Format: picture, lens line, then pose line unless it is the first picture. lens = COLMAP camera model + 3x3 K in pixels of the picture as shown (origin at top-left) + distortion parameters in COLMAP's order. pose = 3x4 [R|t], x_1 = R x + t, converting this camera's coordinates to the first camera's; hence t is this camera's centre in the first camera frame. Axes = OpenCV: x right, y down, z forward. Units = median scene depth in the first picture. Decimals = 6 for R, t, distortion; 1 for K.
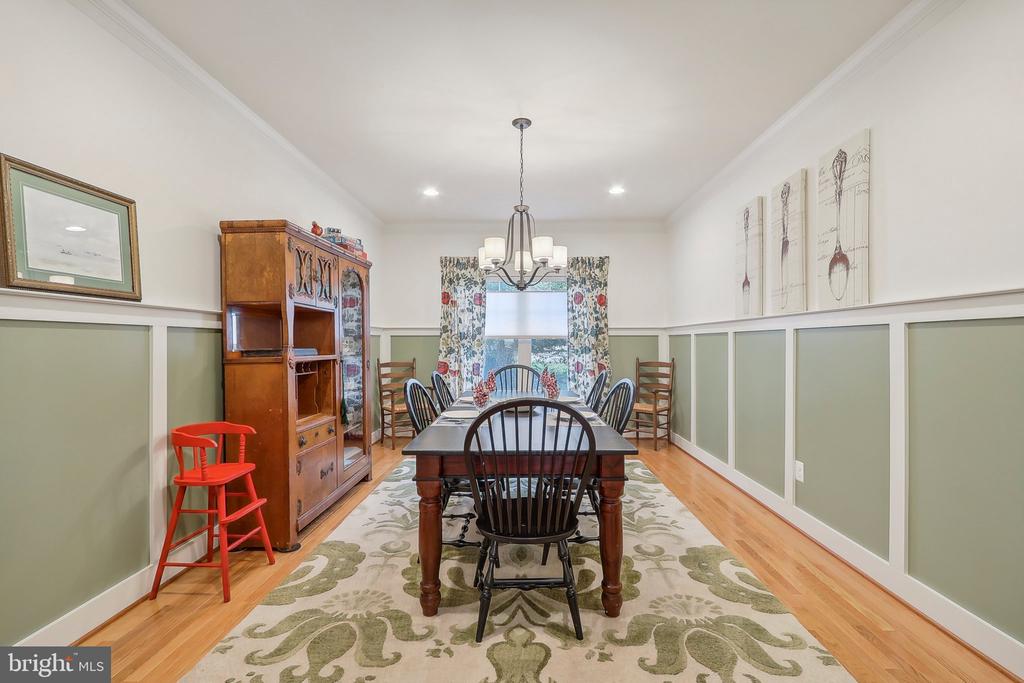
lens RADIAL K [[461.8, 0, 515.4], [0, 461.8, 339.1], [0, 0, 1]] dist [-0.001453, -0.000188]
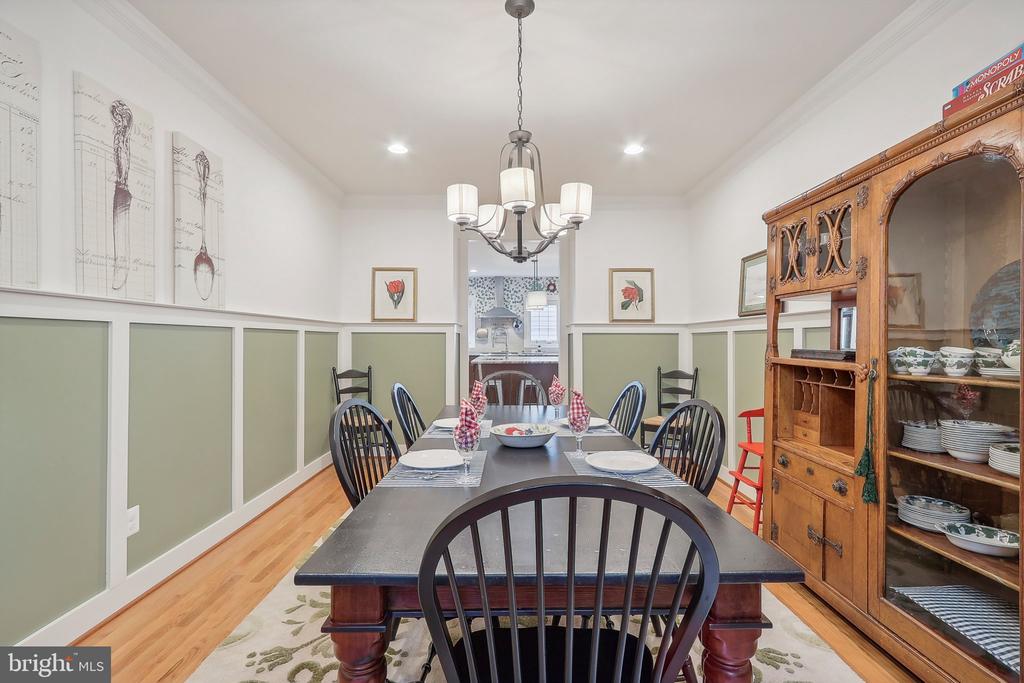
lens RADIAL K [[463.3, 0, 511.3], [0, 463.3, 325.3], [0, 0, 1]] dist [-0.001579, -0.000074]
pose [[-0.999749, 0.000006, -0.022406, 0.043435], [0.000910, 0.999186, -0.040338, 0.011542], [0.022388, -0.040348, -0.998935, 1.812228]]
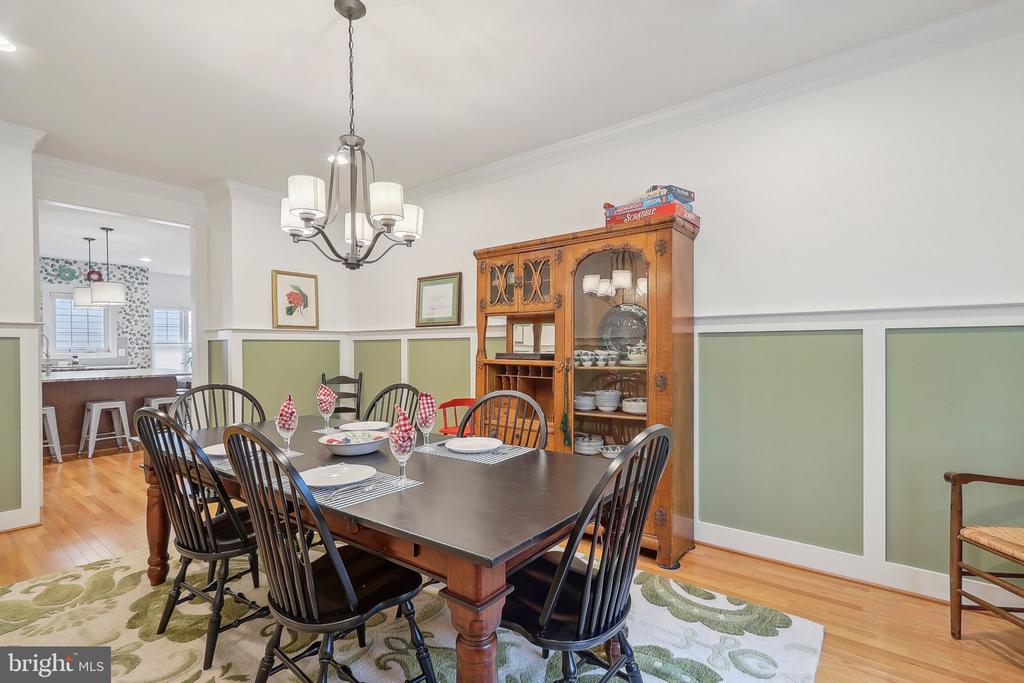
lens RADIAL K [[461.8, 0, 515.4], [0, 461.8, 339.1], [0, 0, 1]] dist [-0.001453, -0.000188]
pose [[-0.600496, -0.007748, -0.799590, 0.414052], [0.011904, 0.999756, -0.018627, 0.008519], [0.799539, -0.020704, -0.600257, 1.721121]]
